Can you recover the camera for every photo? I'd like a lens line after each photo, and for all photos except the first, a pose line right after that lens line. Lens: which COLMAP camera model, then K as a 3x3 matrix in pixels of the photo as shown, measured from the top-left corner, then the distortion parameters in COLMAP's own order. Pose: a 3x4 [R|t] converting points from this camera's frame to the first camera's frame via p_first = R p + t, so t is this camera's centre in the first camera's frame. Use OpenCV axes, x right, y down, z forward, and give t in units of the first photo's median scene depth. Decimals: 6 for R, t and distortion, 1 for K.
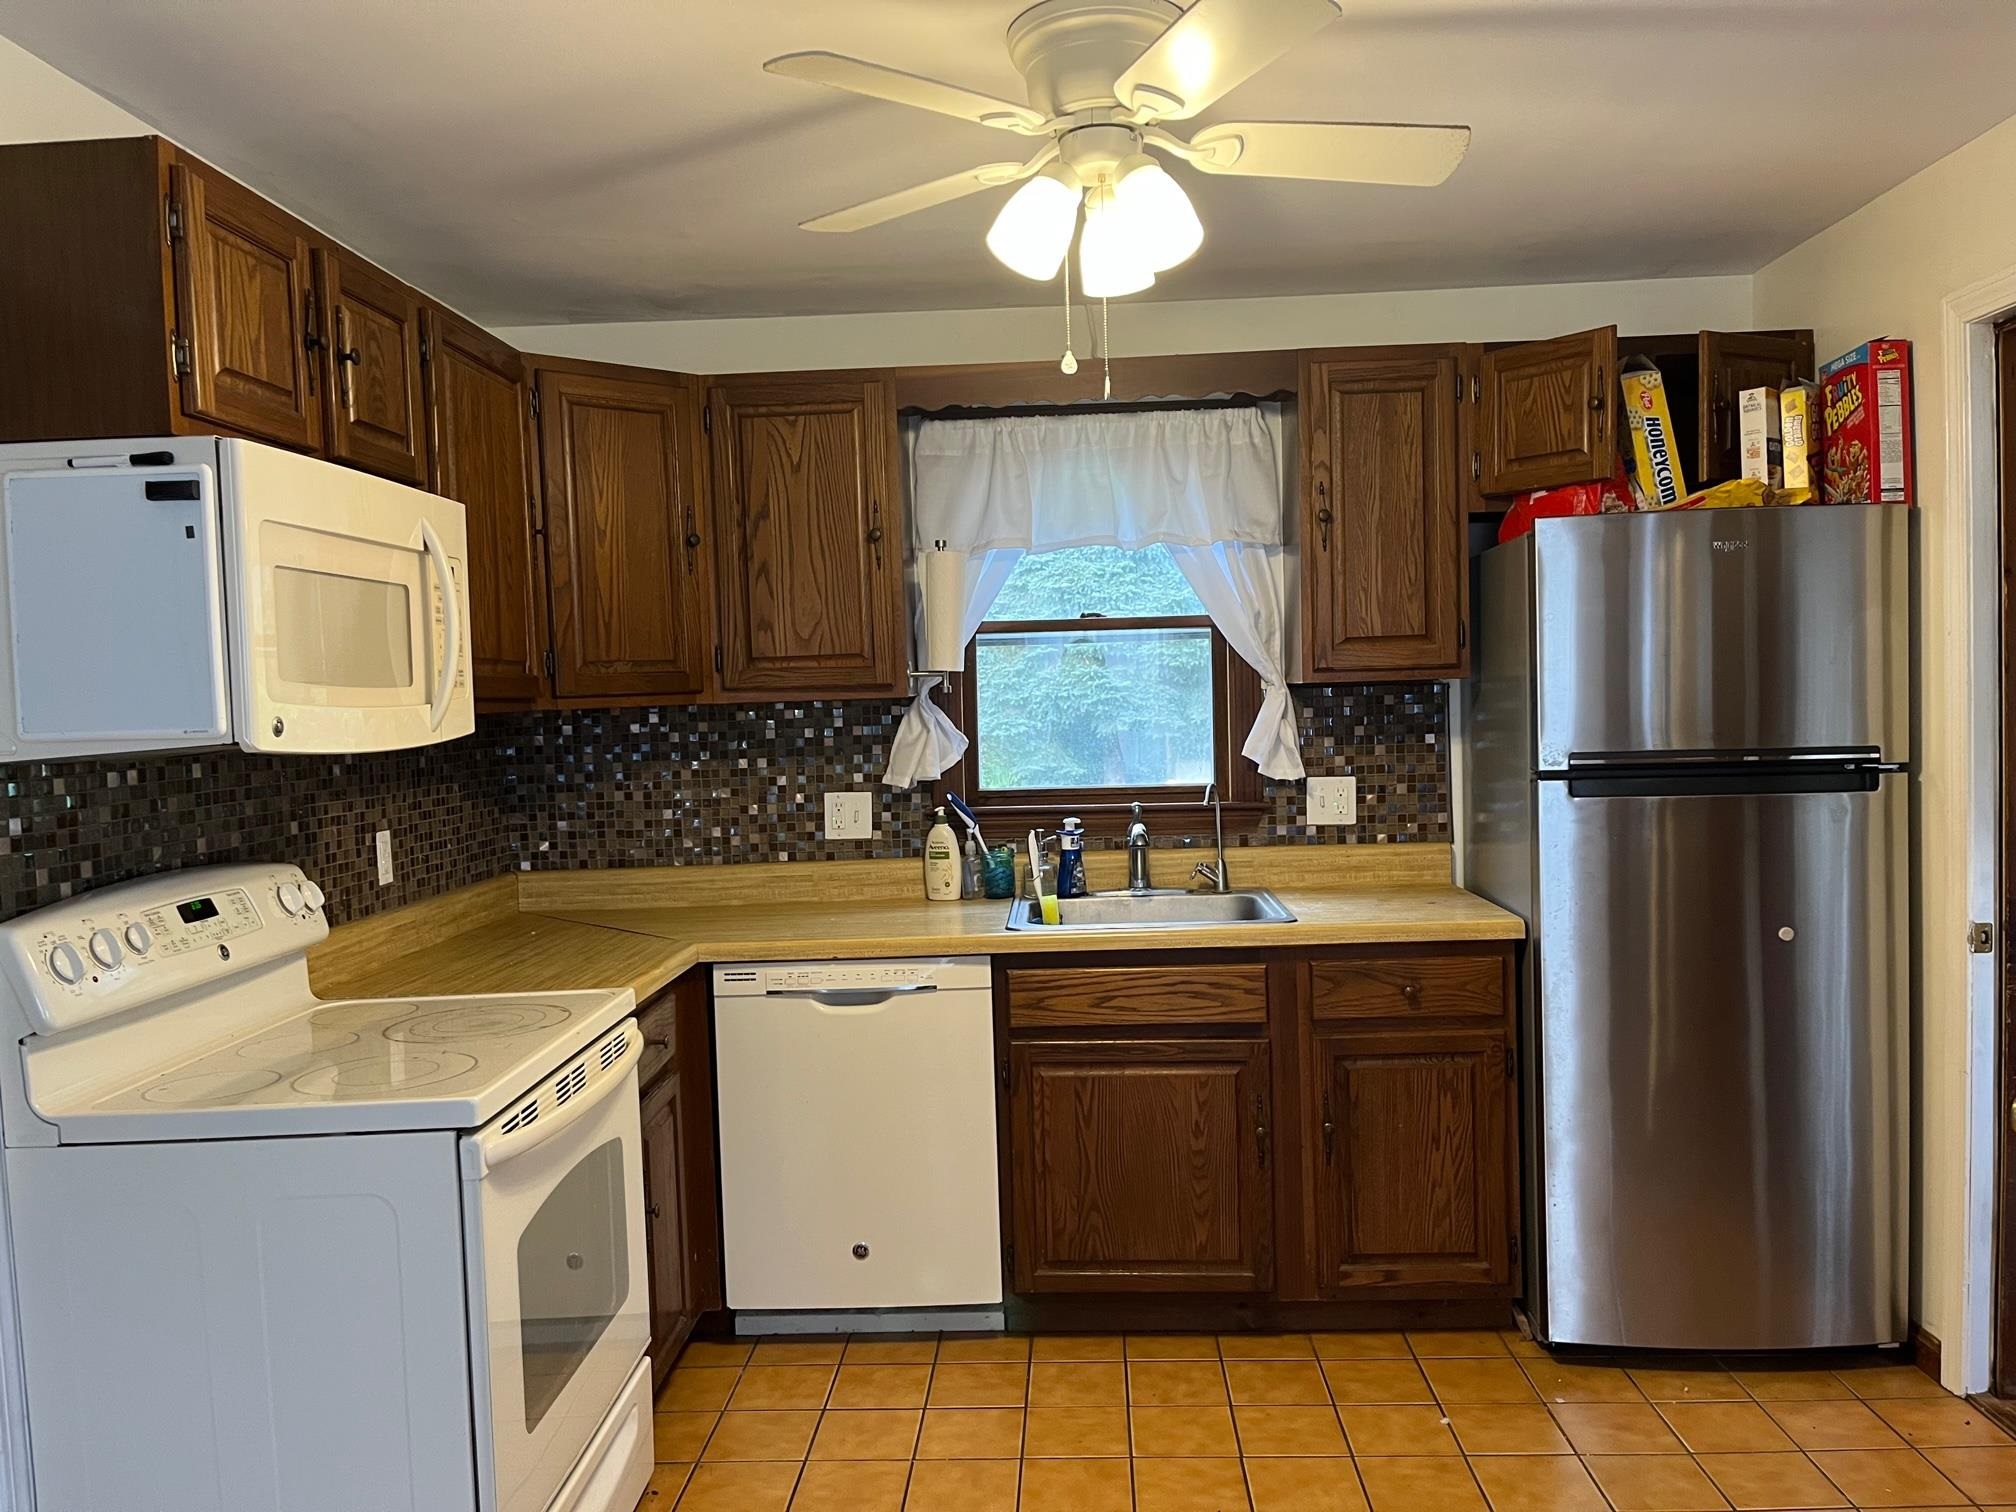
lens RADIAL K [[1506.1, 0, 1005.3], [0, 1506.1, 761.1], [0, 0, 1]] dist [0.009321, 0.000517]
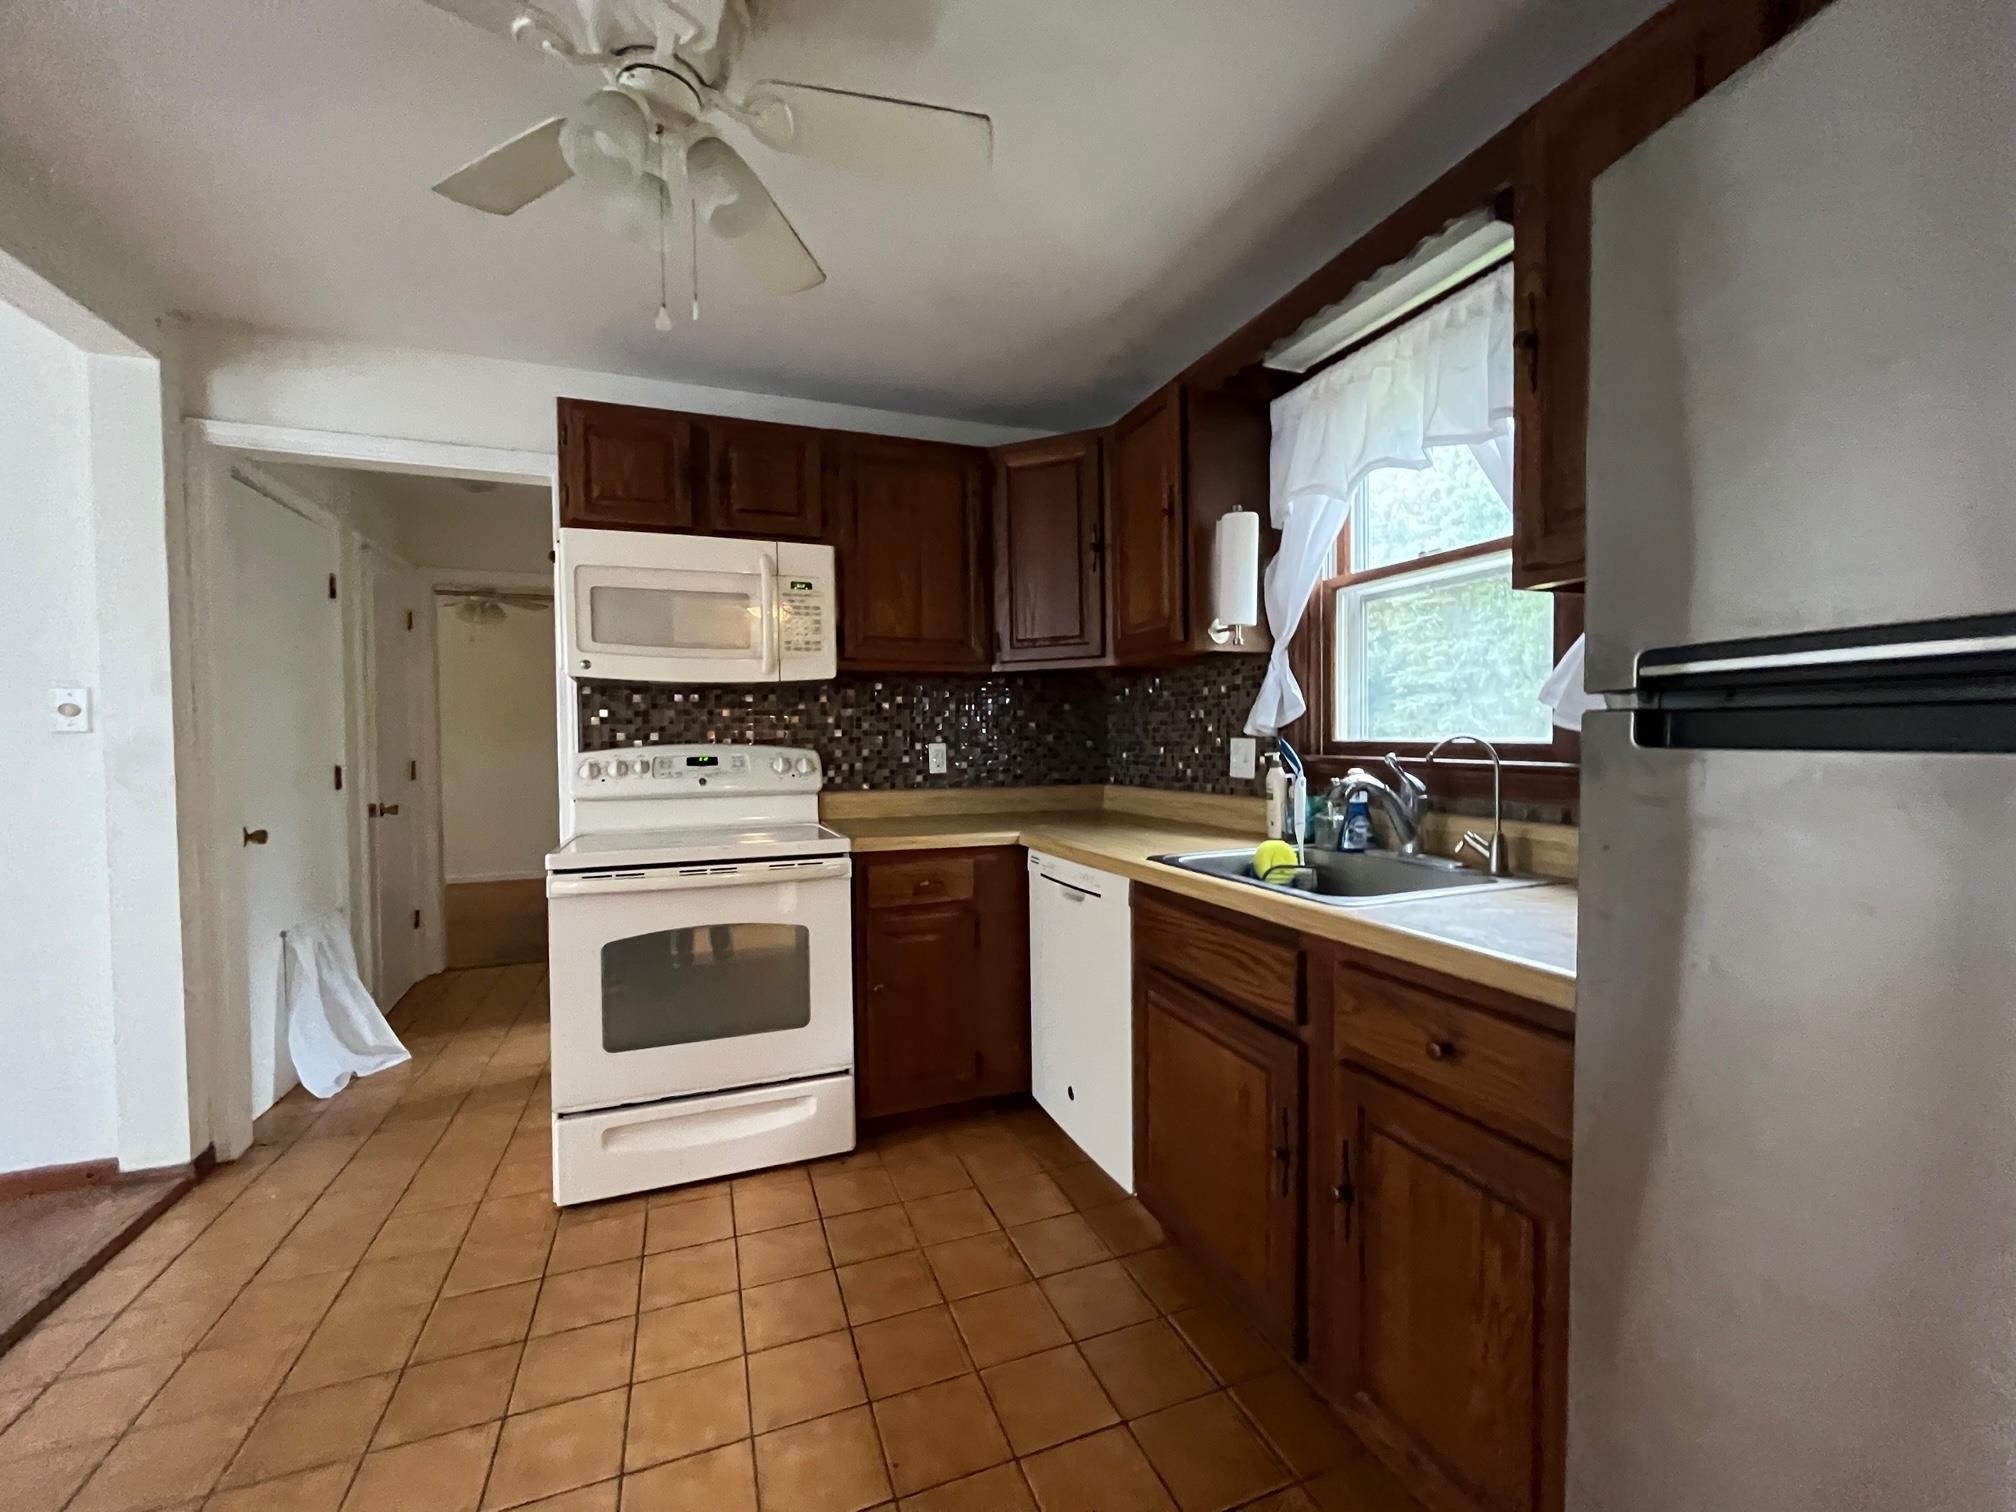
lens RADIAL K [[823.7, 0, 1004.4], [0, 823.7, 756.9], [0, 0, 1]] dist [-0.000501, -0.000051]
pose [[0.394015, 0.049372, -0.917777, 0.426276], [-0.044236, 0.998418, 0.034719, 0.021332], [0.918039, 0.026919, 0.395575, 0.578412]]
